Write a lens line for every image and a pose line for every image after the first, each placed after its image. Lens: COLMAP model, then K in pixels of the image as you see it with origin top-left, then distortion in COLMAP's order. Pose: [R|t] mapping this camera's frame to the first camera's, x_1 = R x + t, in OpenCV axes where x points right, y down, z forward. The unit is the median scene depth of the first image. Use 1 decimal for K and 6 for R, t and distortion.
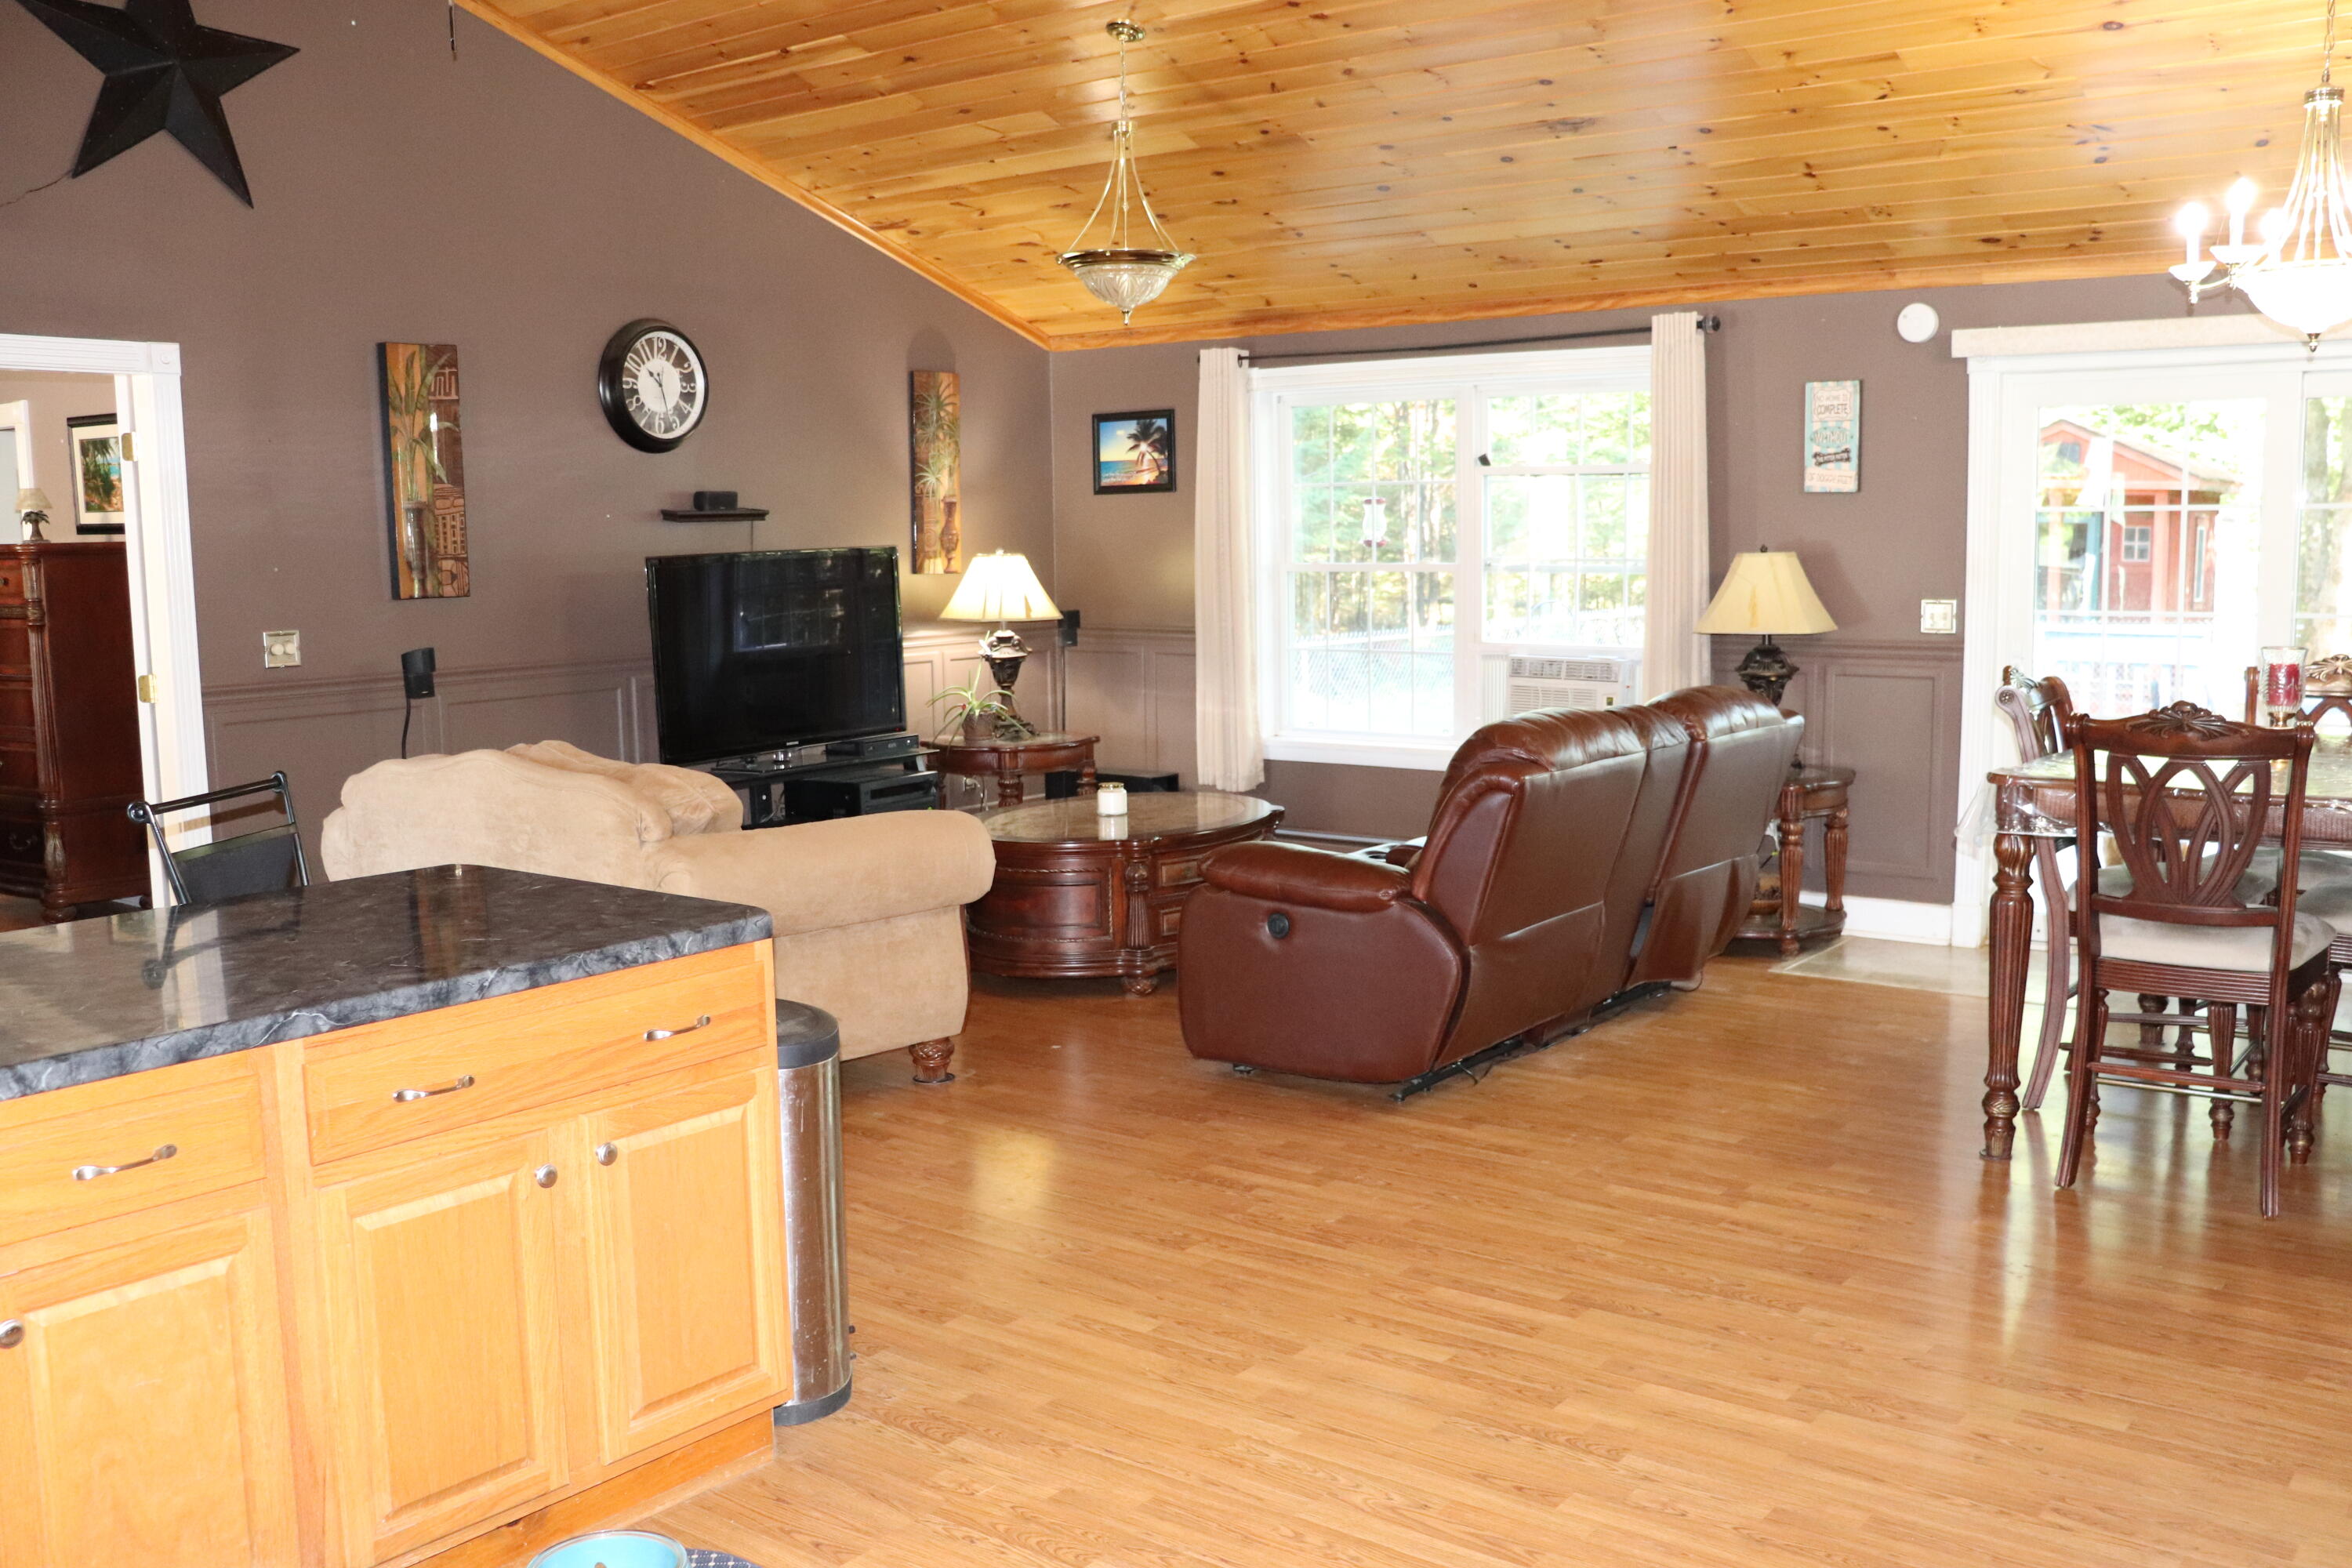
lens RADIAL K [[2091.0, 0, 1176.0], [0, 2091.0, 784.0], [0, 0, 1]] dist [-0.168622, 0.202082]
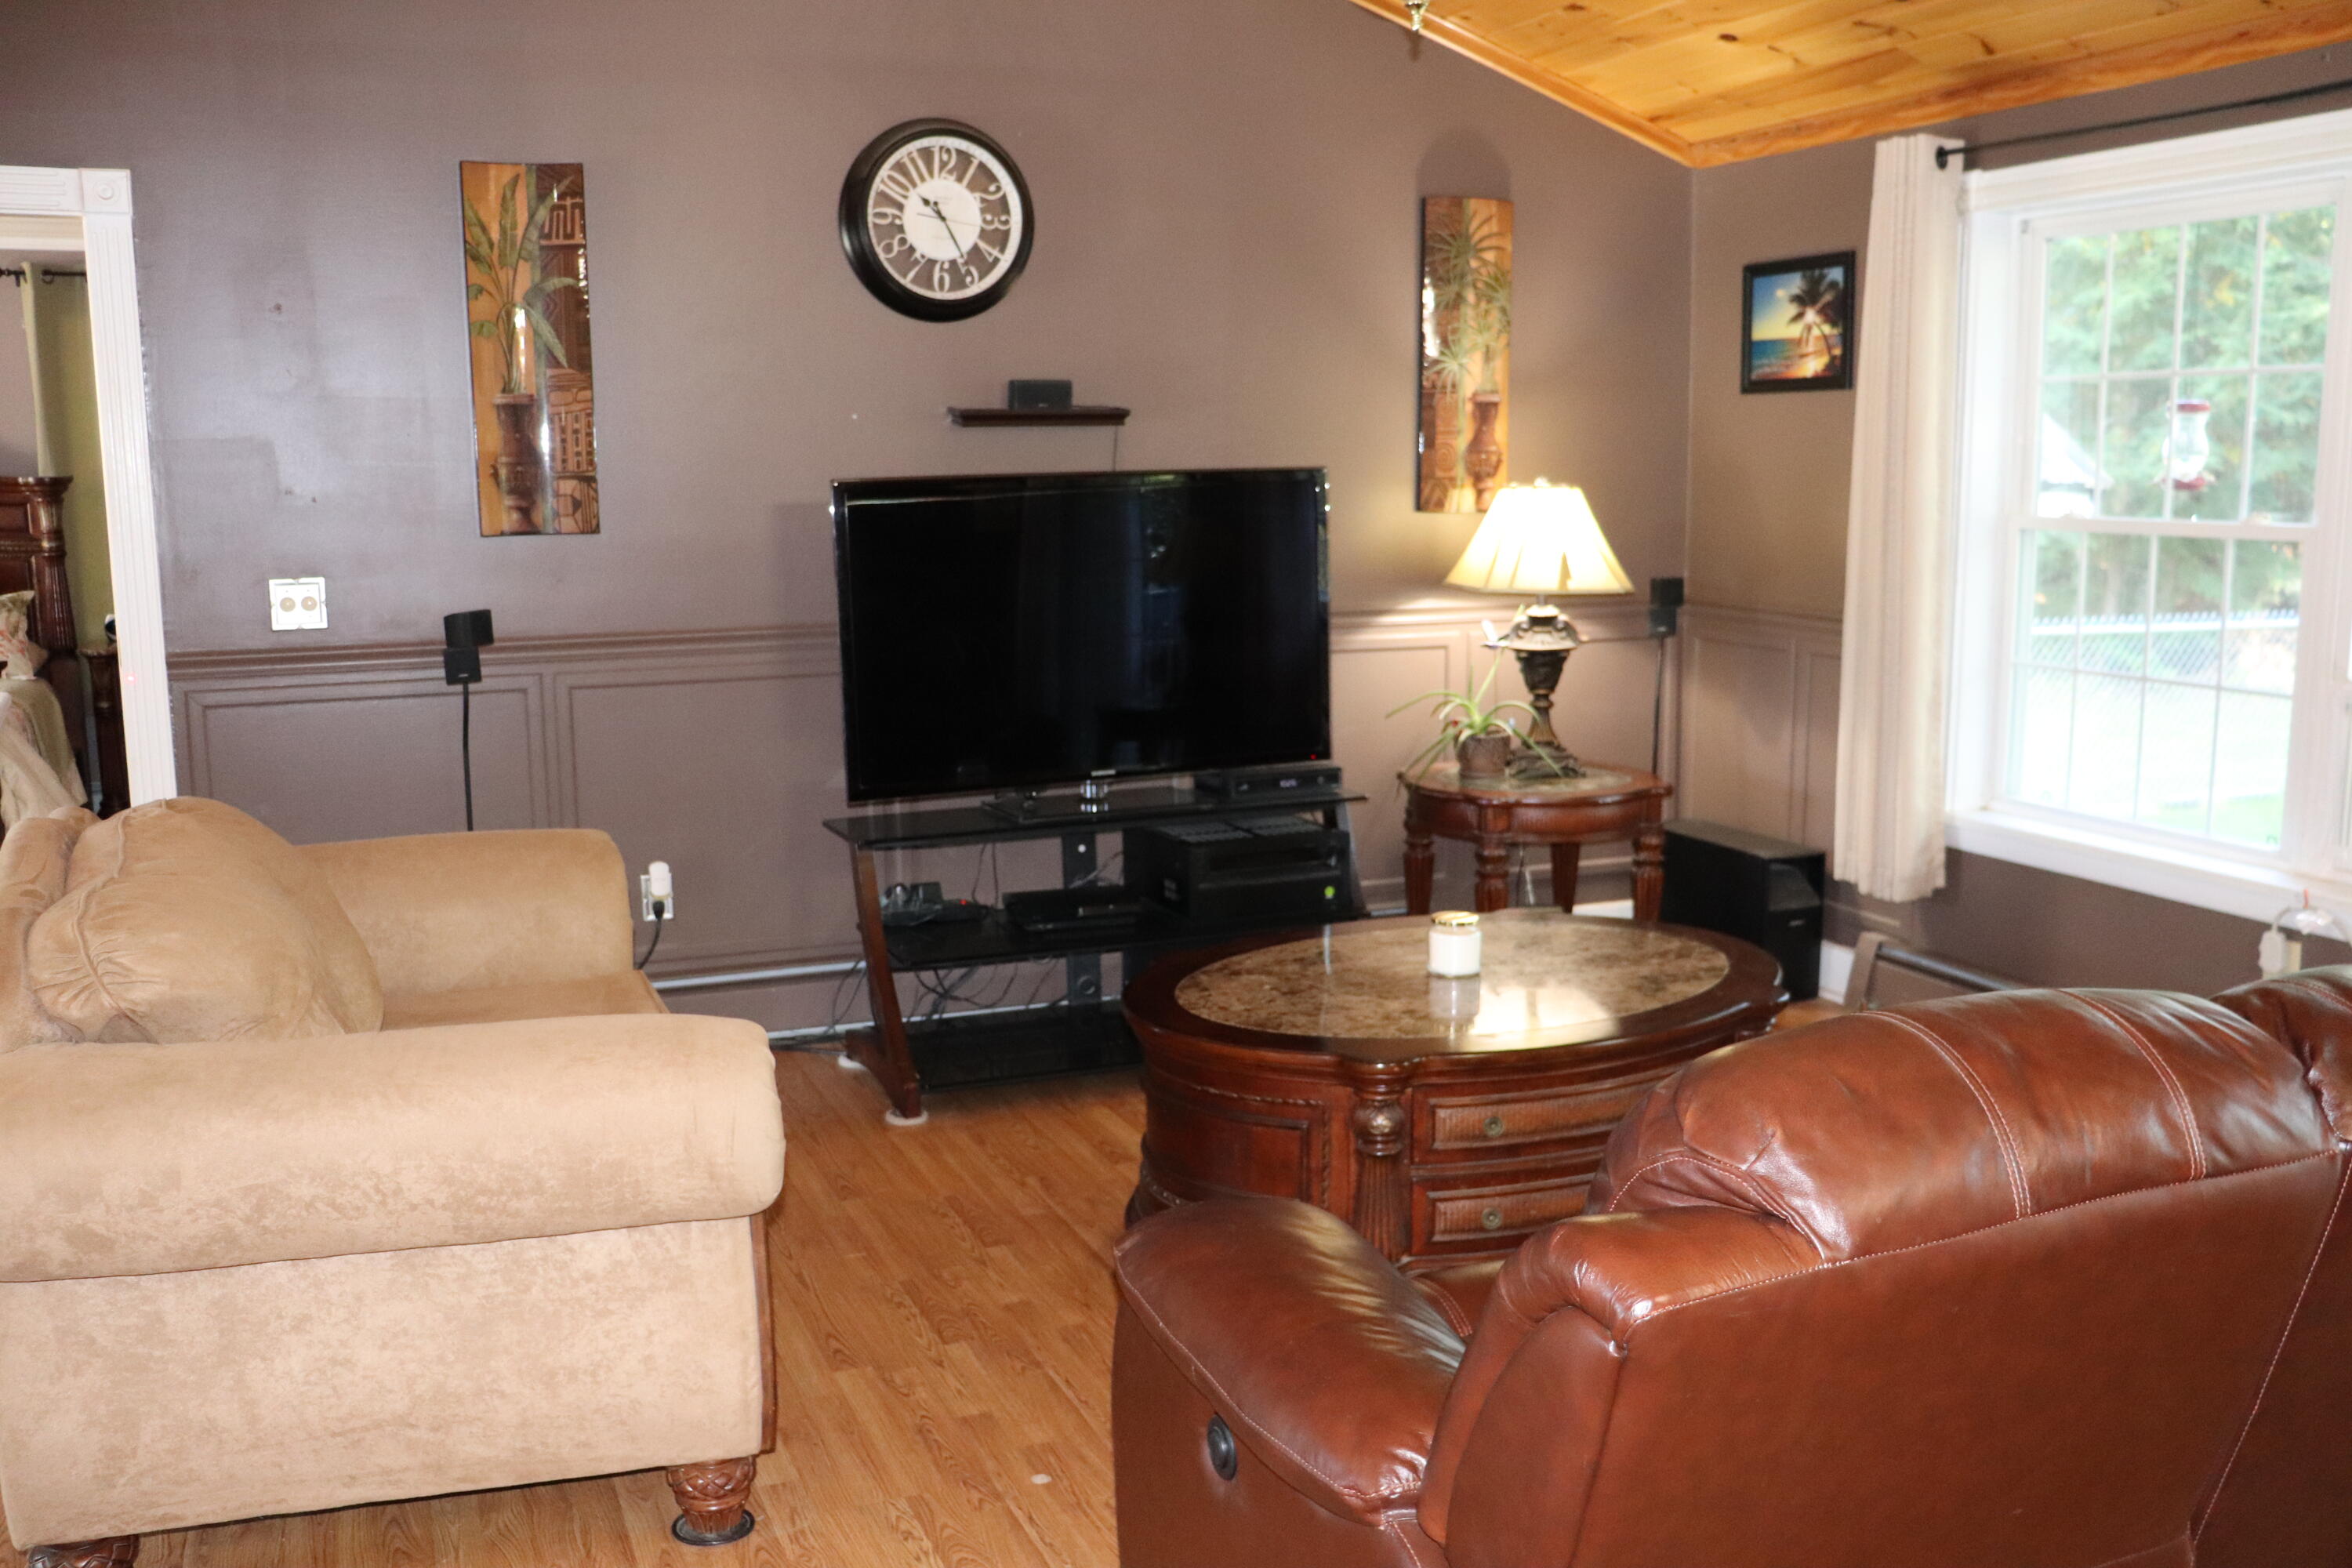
lens RADIAL K [[2091.0, 0, 1176.0], [0, 2091.0, 784.0], [0, 0, 1]] dist [-0.168622, 0.202082]
pose [[0.869045, 0.086629, -0.487090, 0.133284], [-0.067187, 0.996095, 0.057283, -0.048816], [0.490150, -0.017055, 0.871471, 0.398796]]
